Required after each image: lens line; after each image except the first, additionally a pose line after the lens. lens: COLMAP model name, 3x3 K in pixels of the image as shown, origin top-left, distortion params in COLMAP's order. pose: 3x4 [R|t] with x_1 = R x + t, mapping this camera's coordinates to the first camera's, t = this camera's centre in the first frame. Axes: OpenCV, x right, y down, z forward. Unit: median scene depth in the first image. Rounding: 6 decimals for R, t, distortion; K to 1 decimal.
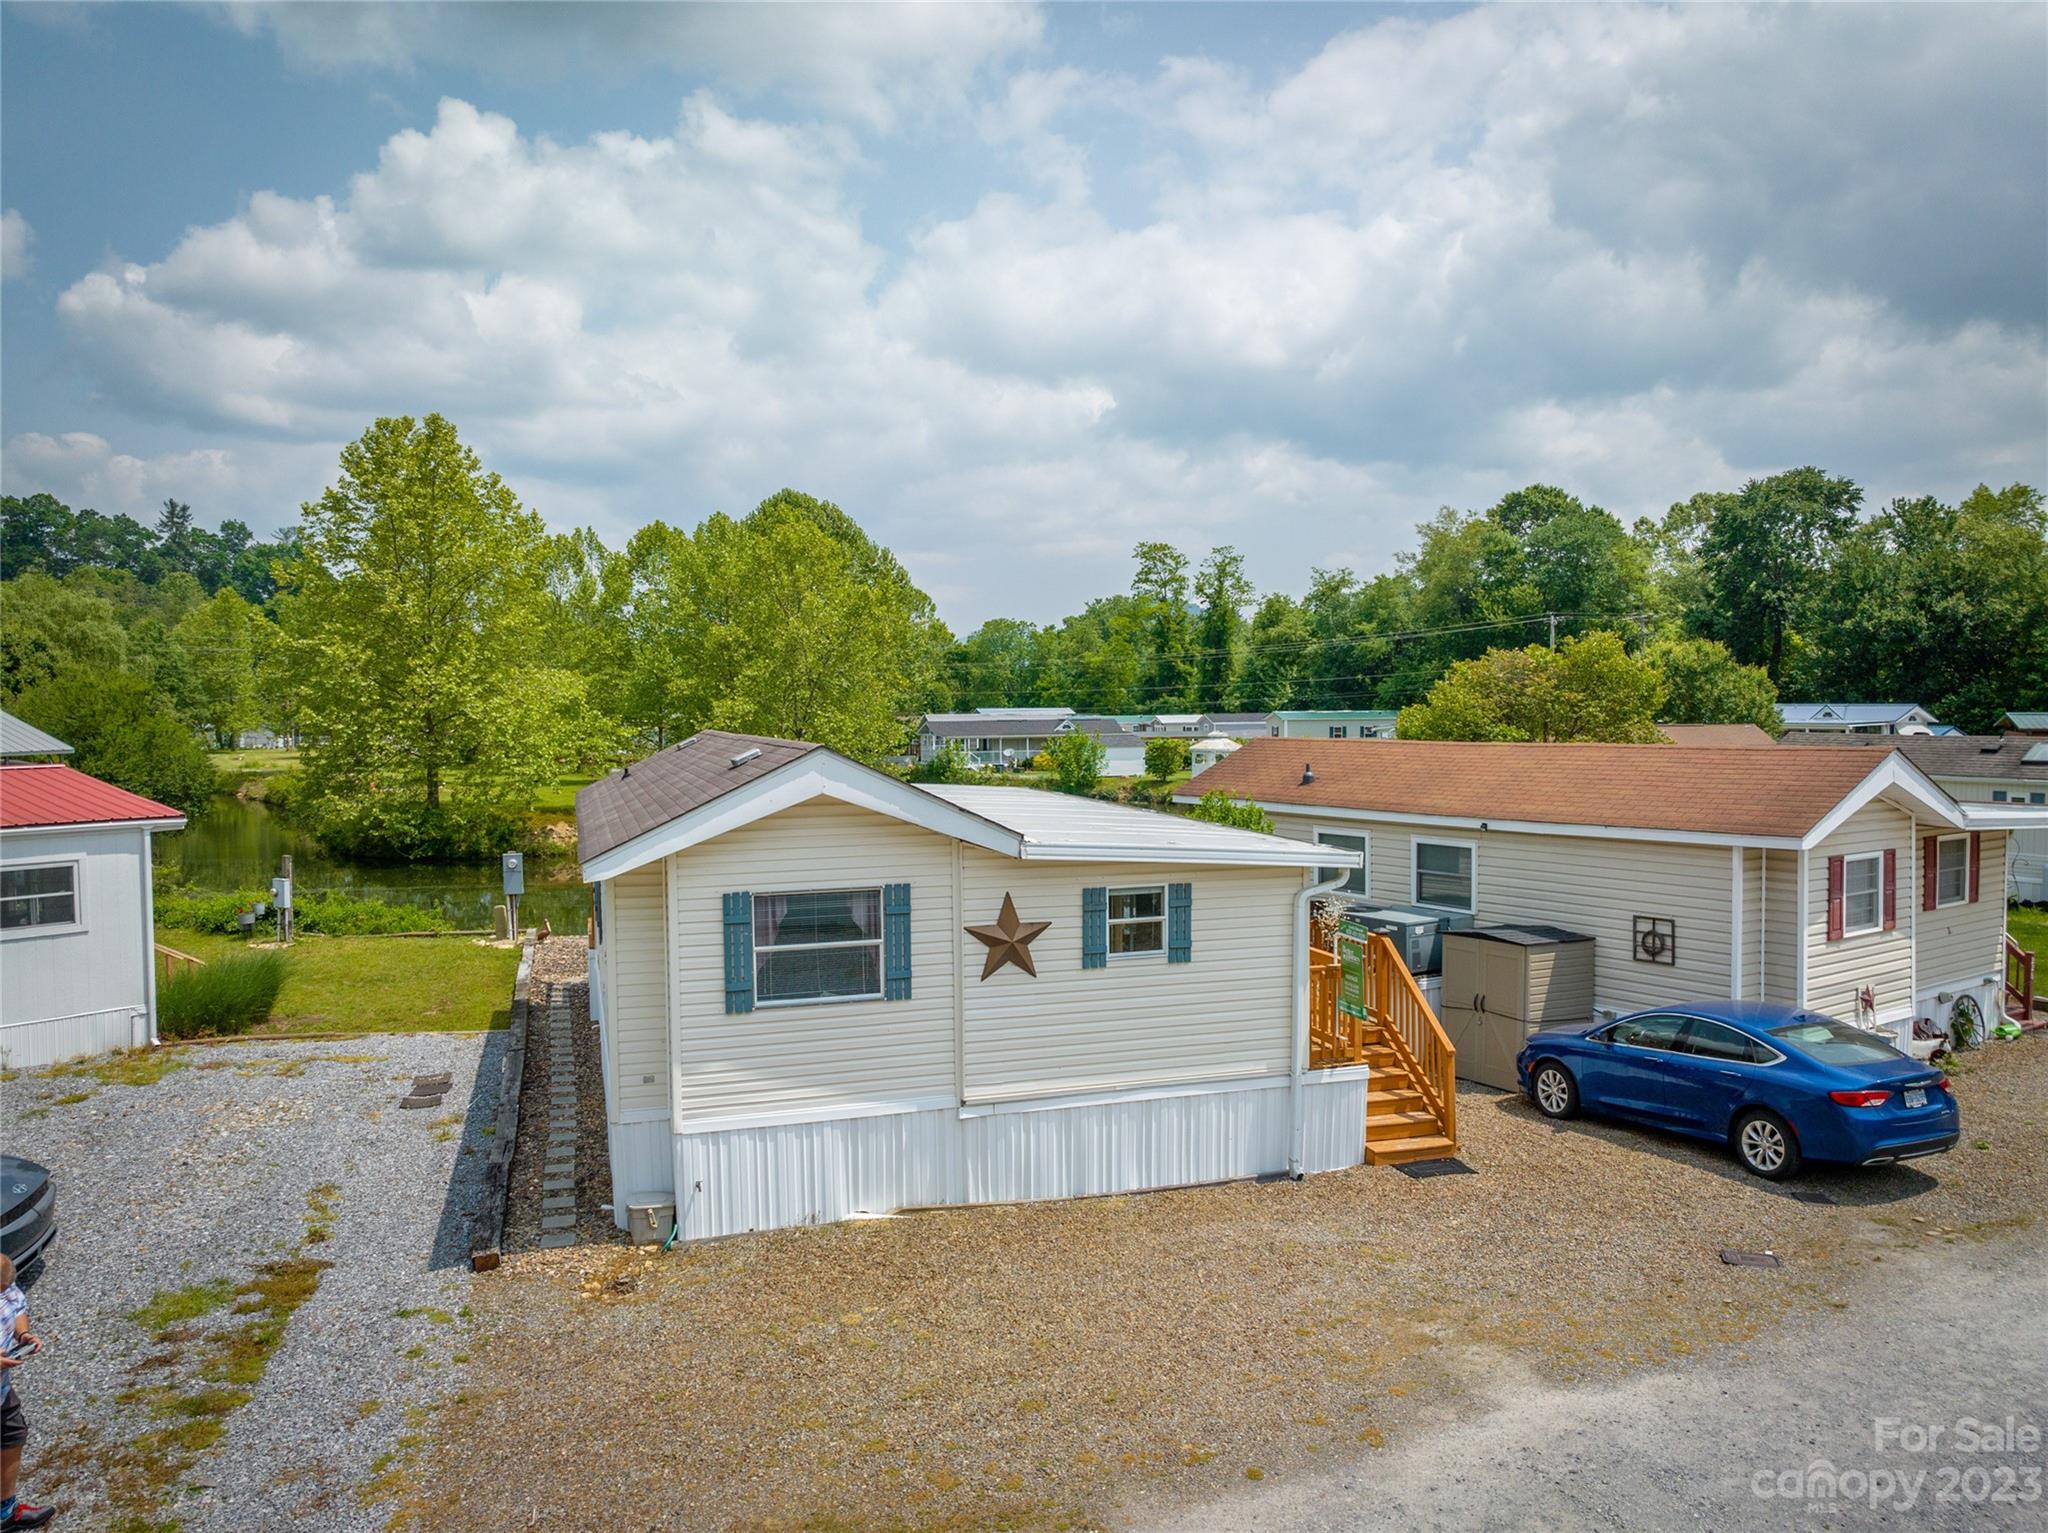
lens RADIAL K [[1420.1, 0, 1029.4], [0, 1420.1, 810.2], [0, 0, 1]] dist [0.004720, -0.000035]
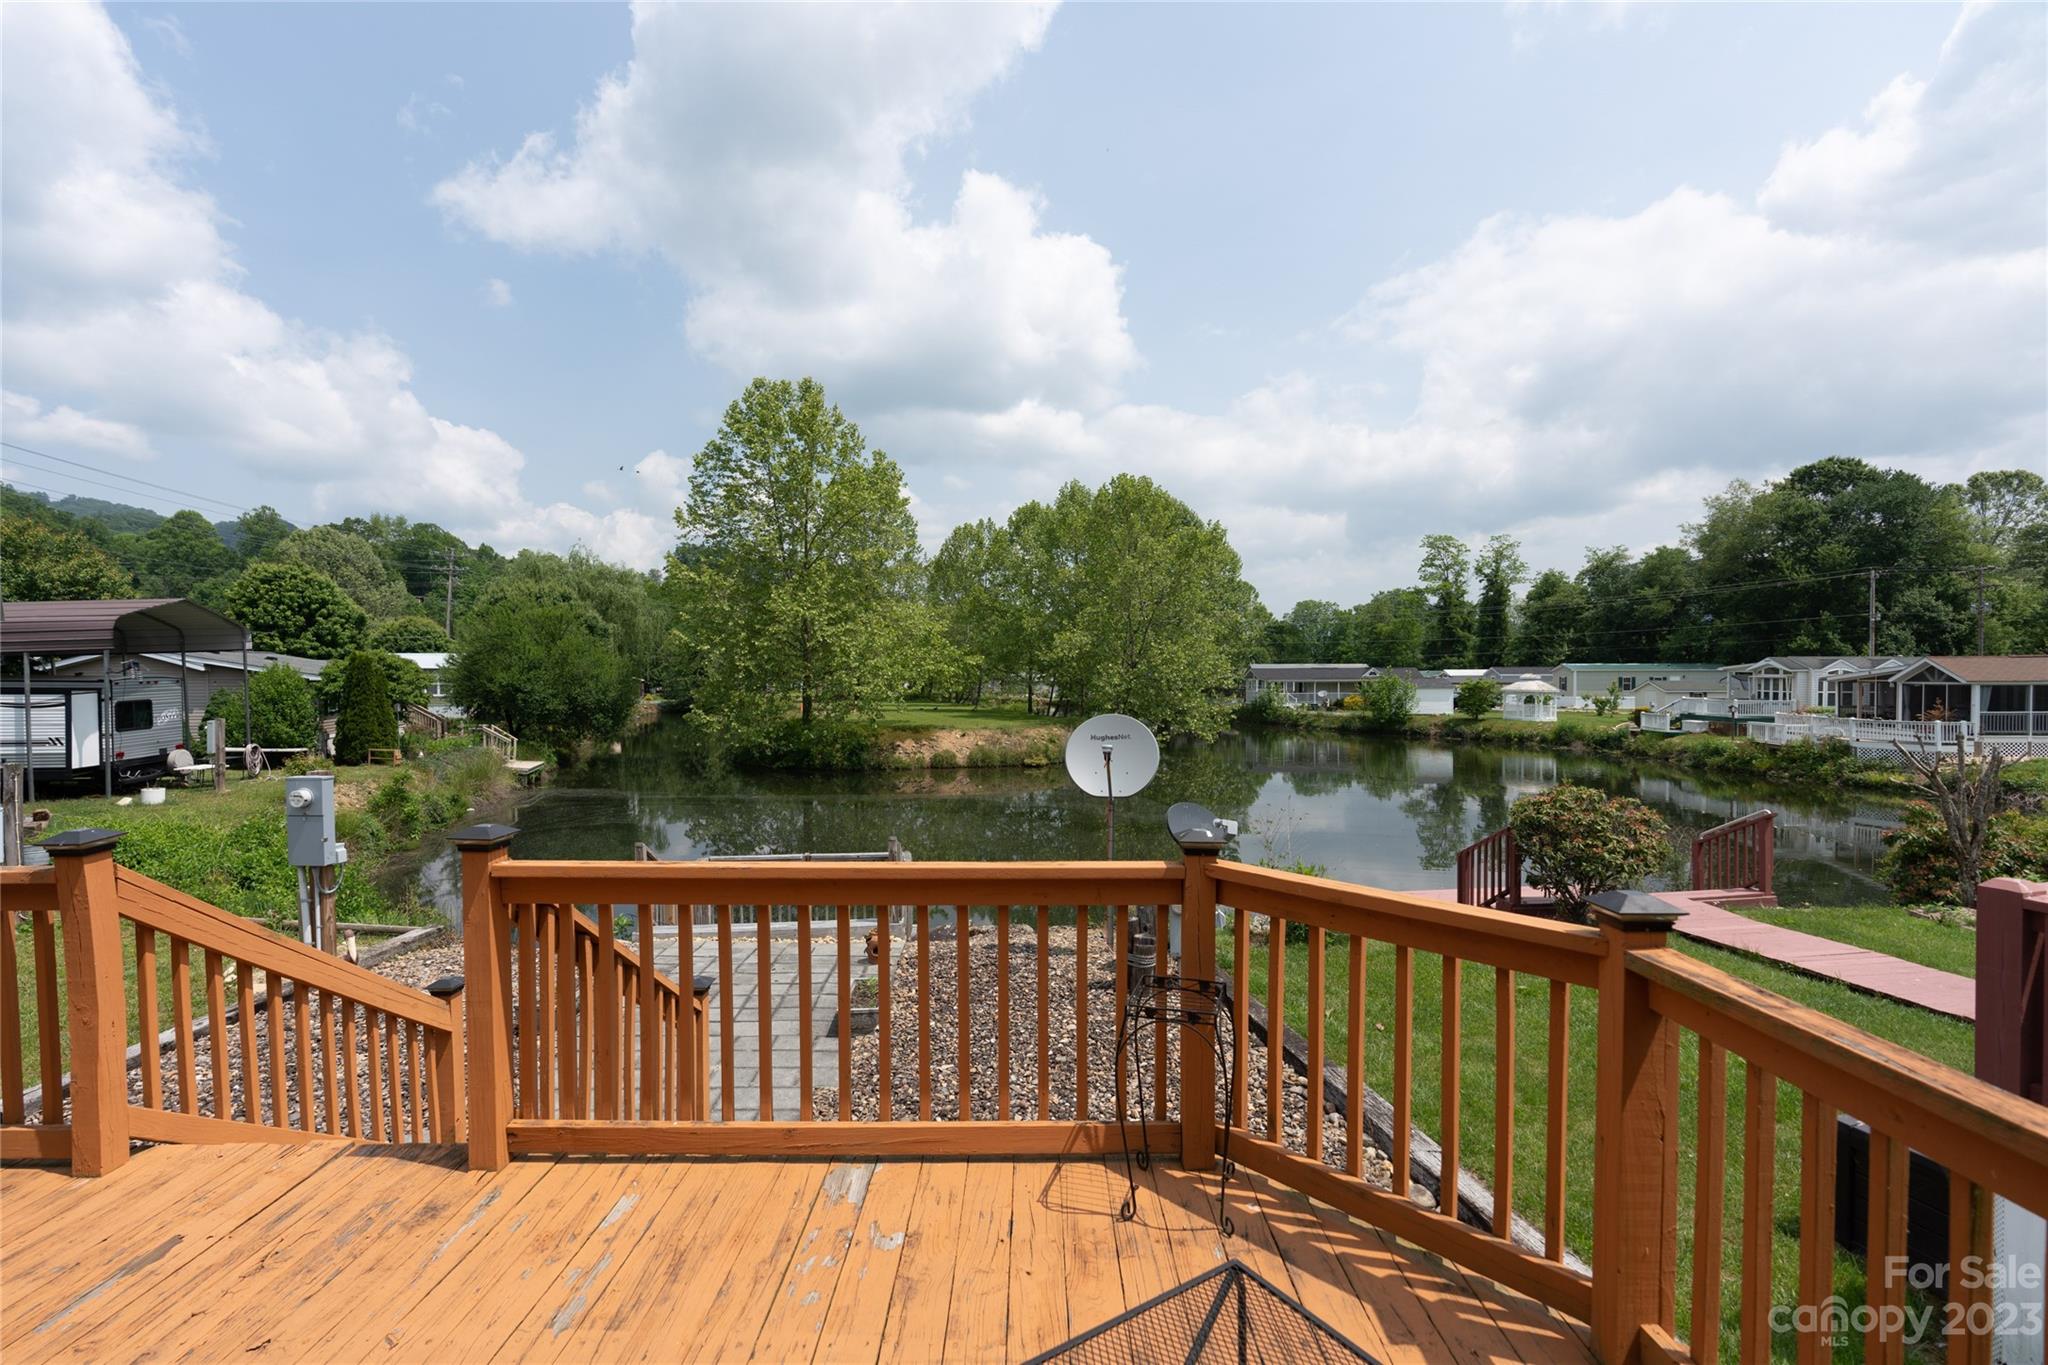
lens RADIAL K [[893.2, 0, 1035.7], [0, 893.2, 693.3], [0, 0, 1]] dist [-0.014775, 0.007661]
pose [[0.952310, 0.012132, -0.304891, -0.025094], [-0.028745, 0.998332, -0.050059, 0.004550], [0.303775, 0.056436, 0.951071, 0.365662]]
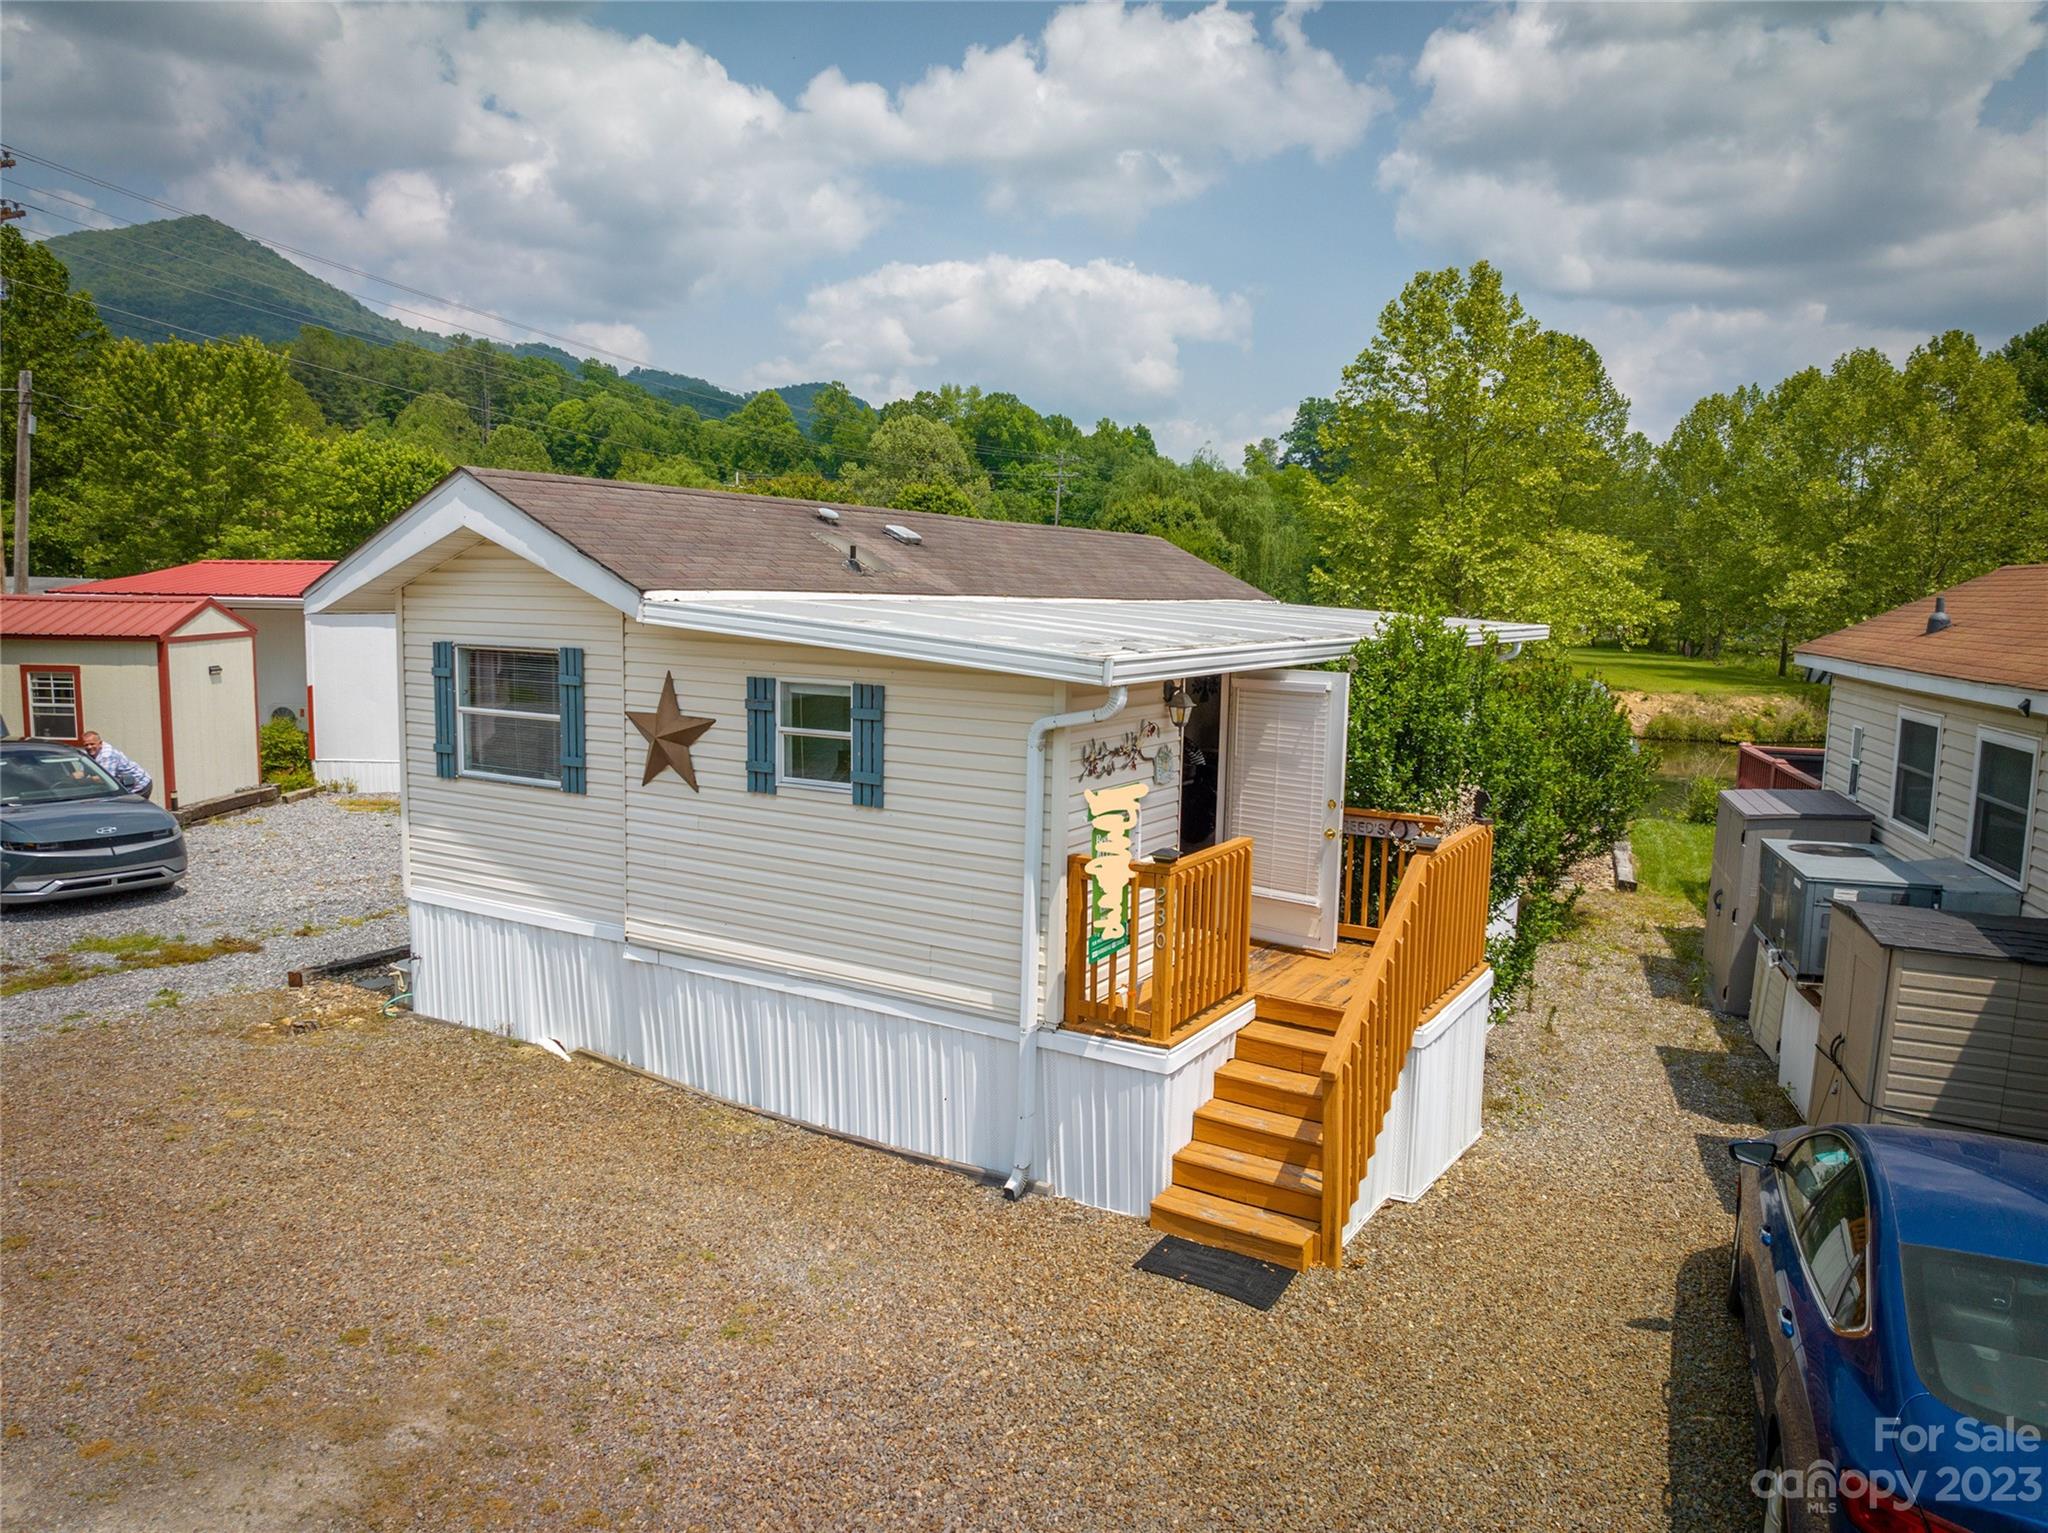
lens RADIAL K [[1425.6, 0, 1051.6], [0, 1425.6, 801.6], [0, 0, 1]] dist [-0.009028, -0.002534]
pose [[0.655820, 0.132217, -0.743249, 0.140732], [-0.083156, 0.991204, 0.102953, 0.006705], [0.750324, -0.005713, 0.661046, 0.137793]]
